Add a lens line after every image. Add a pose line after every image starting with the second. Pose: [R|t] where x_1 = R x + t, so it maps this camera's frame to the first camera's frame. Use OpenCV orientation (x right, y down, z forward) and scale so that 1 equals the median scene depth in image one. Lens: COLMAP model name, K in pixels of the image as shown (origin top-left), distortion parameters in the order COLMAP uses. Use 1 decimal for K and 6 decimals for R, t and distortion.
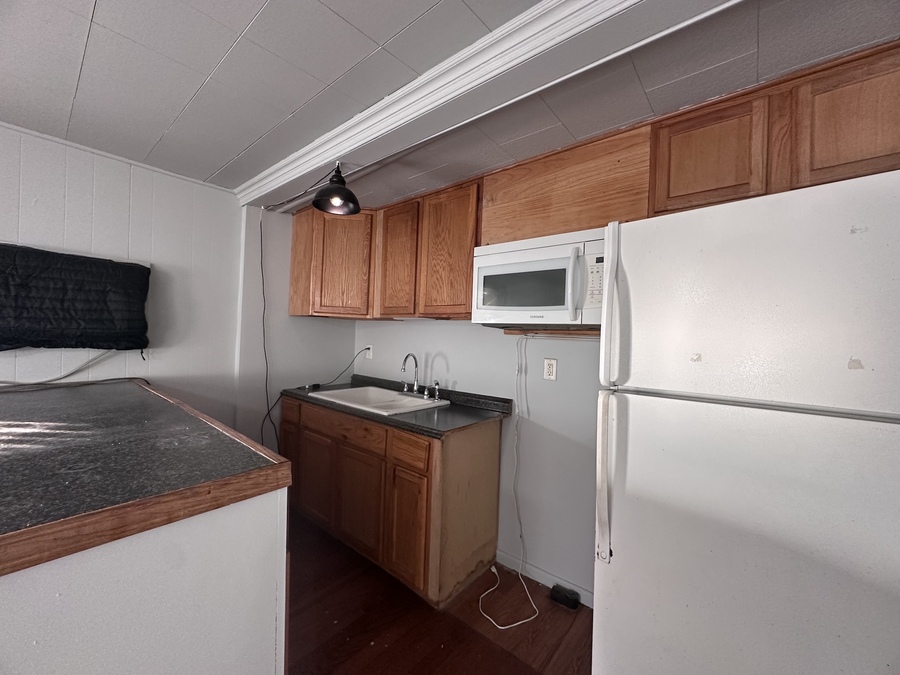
lens RADIAL K [[357.6, 0, 451.4], [0, 357.6, 337.8], [0, 0, 1]] dist [0.002175, 0.000215]
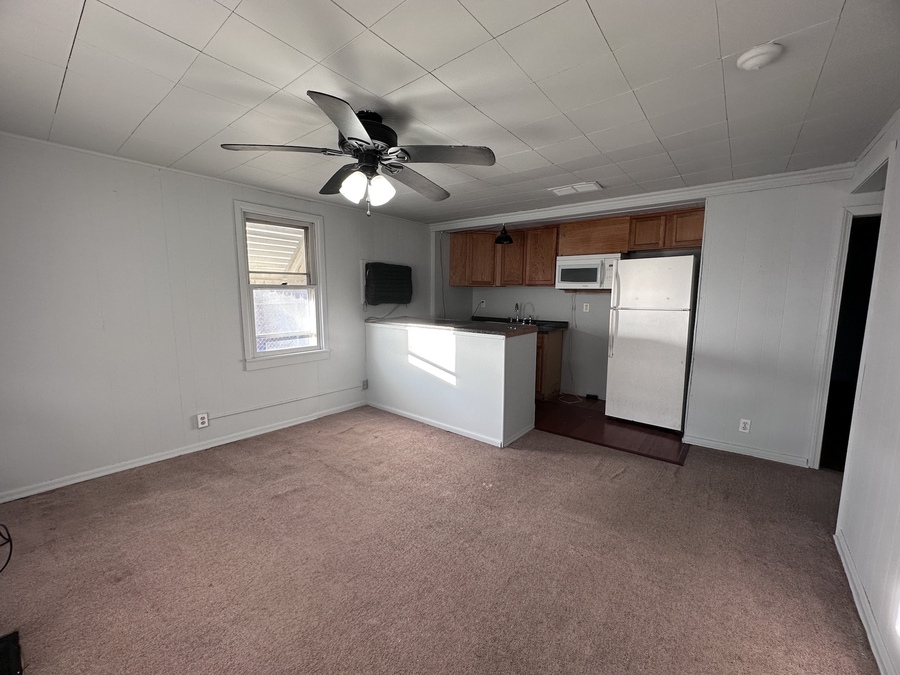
lens RADIAL K [[357.6, 0, 450.1], [0, 357.6, 334.8], [0, 0, 1]] dist [0.002175, 0.000215]
pose [[0.999623, -0.026925, 0.005361, -0.681276], [0.026155, 0.993347, 0.112151, -0.021062], [-0.008345, -0.111969, 0.993677, -1.436172]]
